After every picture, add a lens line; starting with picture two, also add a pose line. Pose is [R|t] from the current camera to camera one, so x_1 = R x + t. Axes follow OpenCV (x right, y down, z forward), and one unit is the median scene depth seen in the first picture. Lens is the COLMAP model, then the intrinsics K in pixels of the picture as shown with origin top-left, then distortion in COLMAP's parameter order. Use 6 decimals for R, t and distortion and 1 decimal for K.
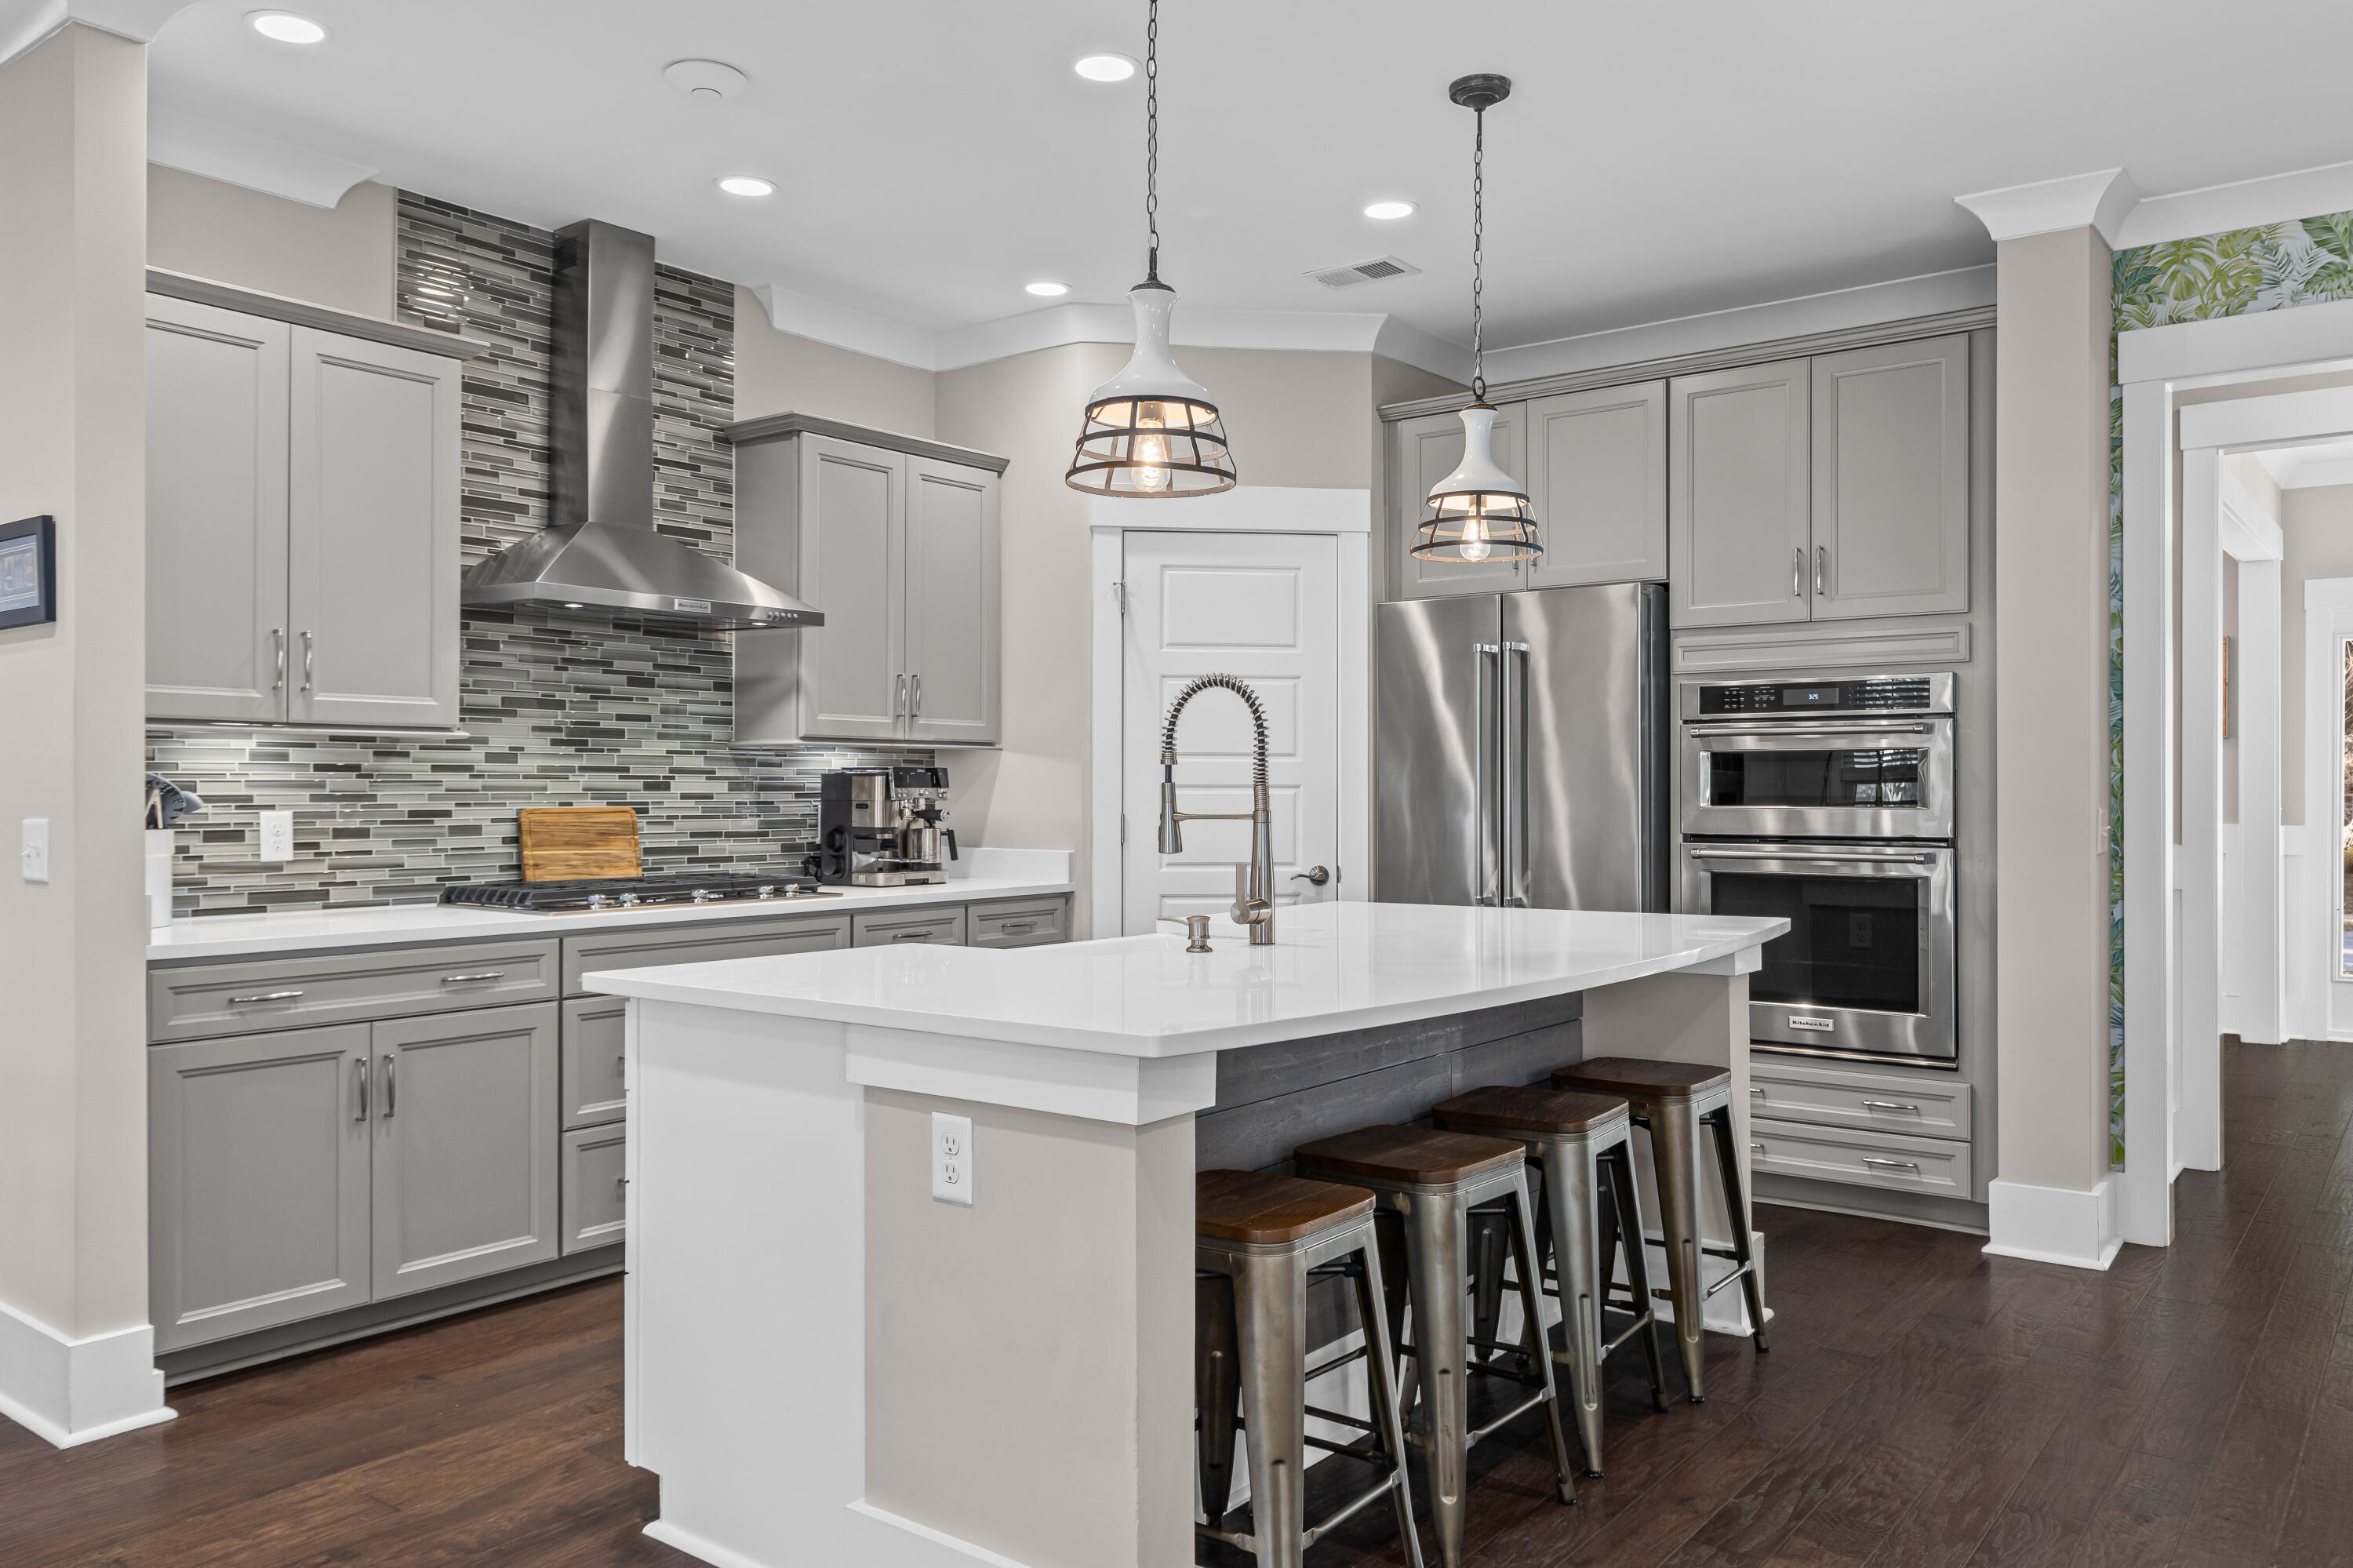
lens RADIAL K [[1677.5, 0, 1167.4], [0, 1677.5, 778.1], [0, 0, 1]] dist [-0.001198, -0.001809]
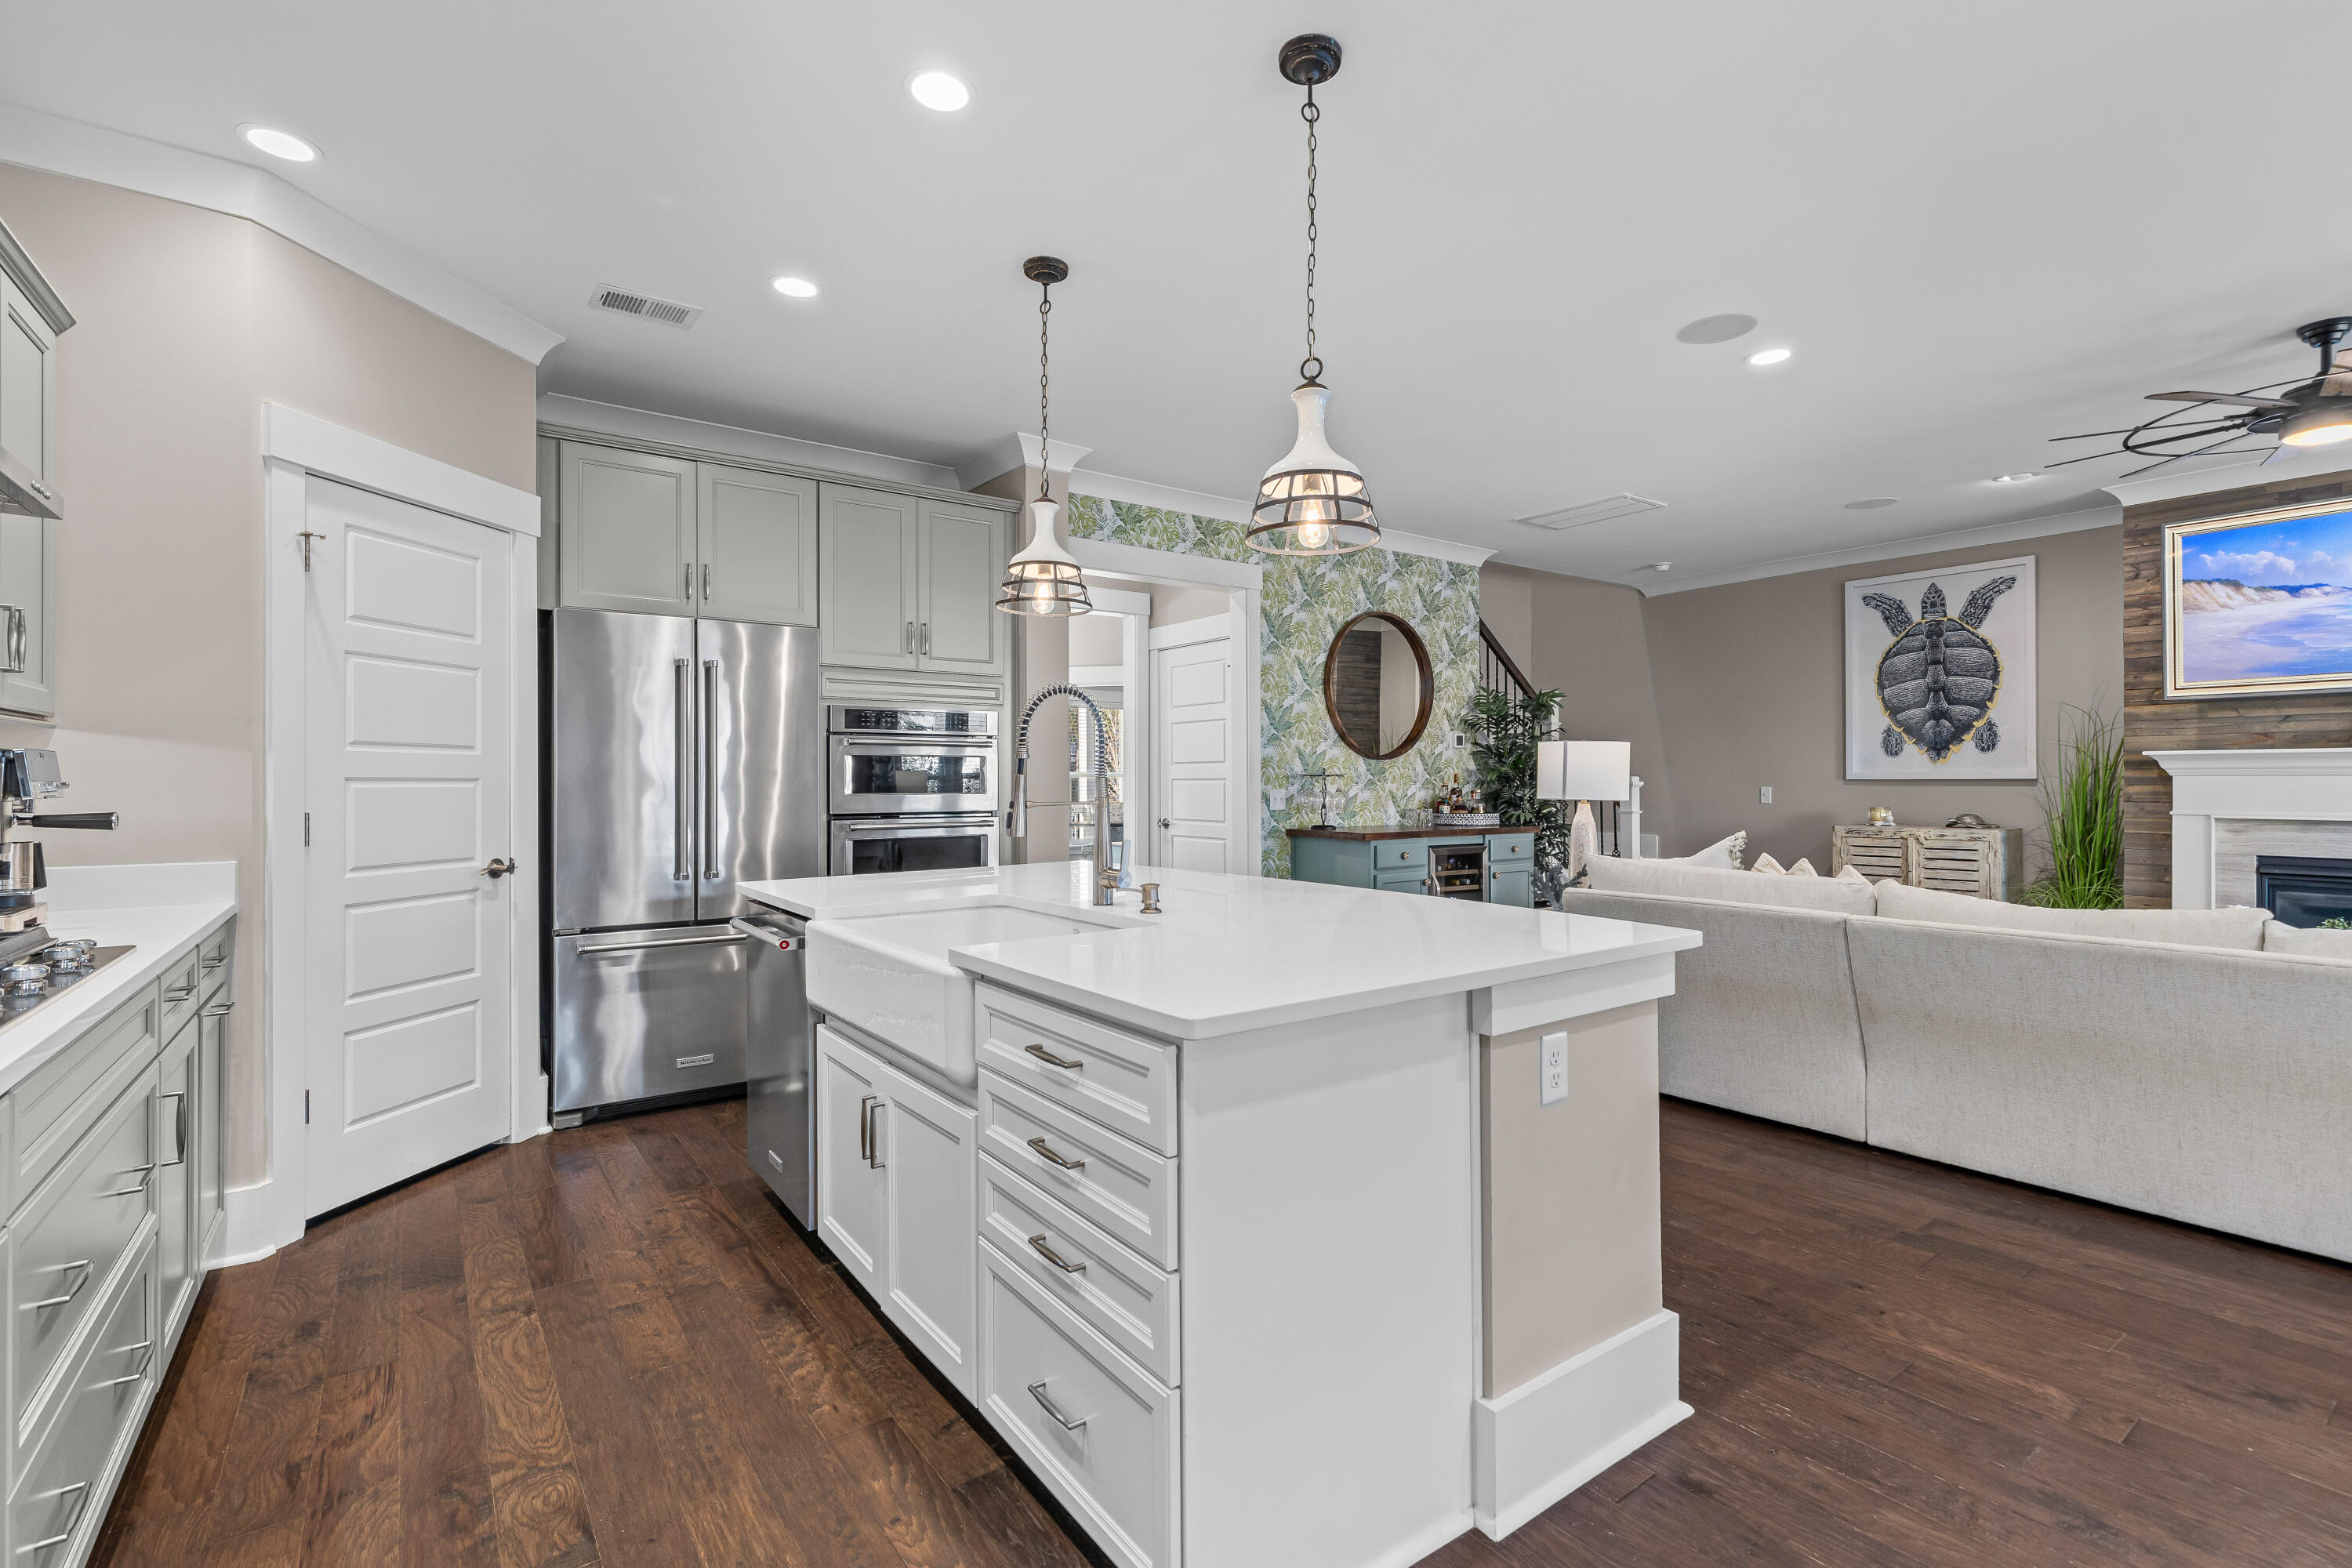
lens RADIAL K [[1061.7, 0, 1164.0], [0, 1061.7, 780.2], [0, 0, 1]] dist [0.000331, -0.000362]
pose [[0.285168, 0.001964, 0.958475, -0.458027], [-0.003627, 0.999993, -0.000970, 0.005029], [-0.958471, -0.003200, 0.285174, 0.491477]]
